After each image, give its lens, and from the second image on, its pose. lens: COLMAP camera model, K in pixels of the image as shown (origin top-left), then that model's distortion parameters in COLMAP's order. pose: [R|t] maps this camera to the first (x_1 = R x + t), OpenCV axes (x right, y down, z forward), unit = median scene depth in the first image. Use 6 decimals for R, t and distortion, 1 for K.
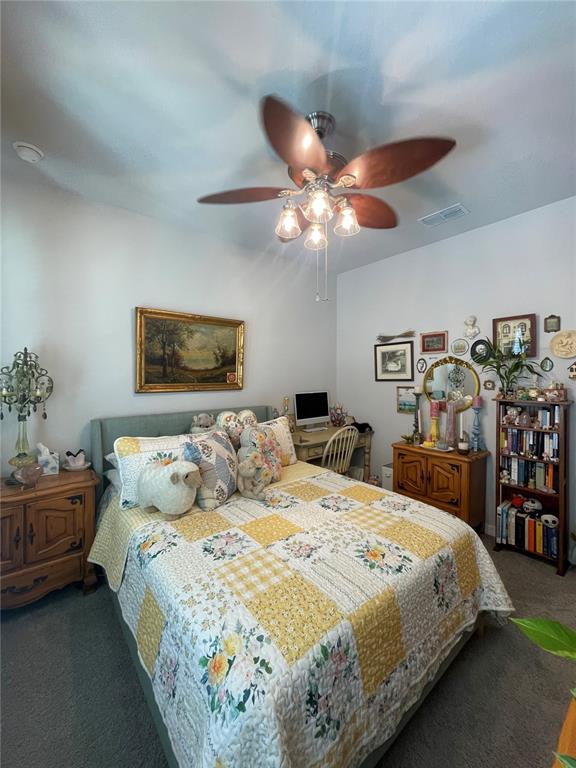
lens RADIAL K [[313.1, 0, 289.1], [0, 313.1, 381.4], [0, 0, 1]] dist [0.000371, -0.000353]
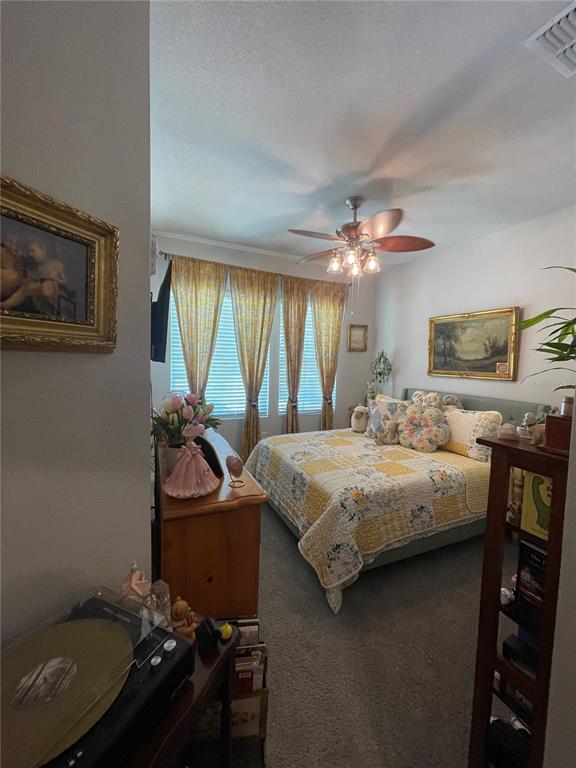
lens RADIAL K [[313.1, 0, 288.5], [0, 313.1, 380.8], [0, 0, 1]] dist [0.000371, -0.000353]
pose [[-0.277963, 0.055108, -0.959010, 1.097393], [-0.048742, 0.996258, 0.071376, -0.010685], [0.959354, 0.066584, -0.274237, 0.732743]]
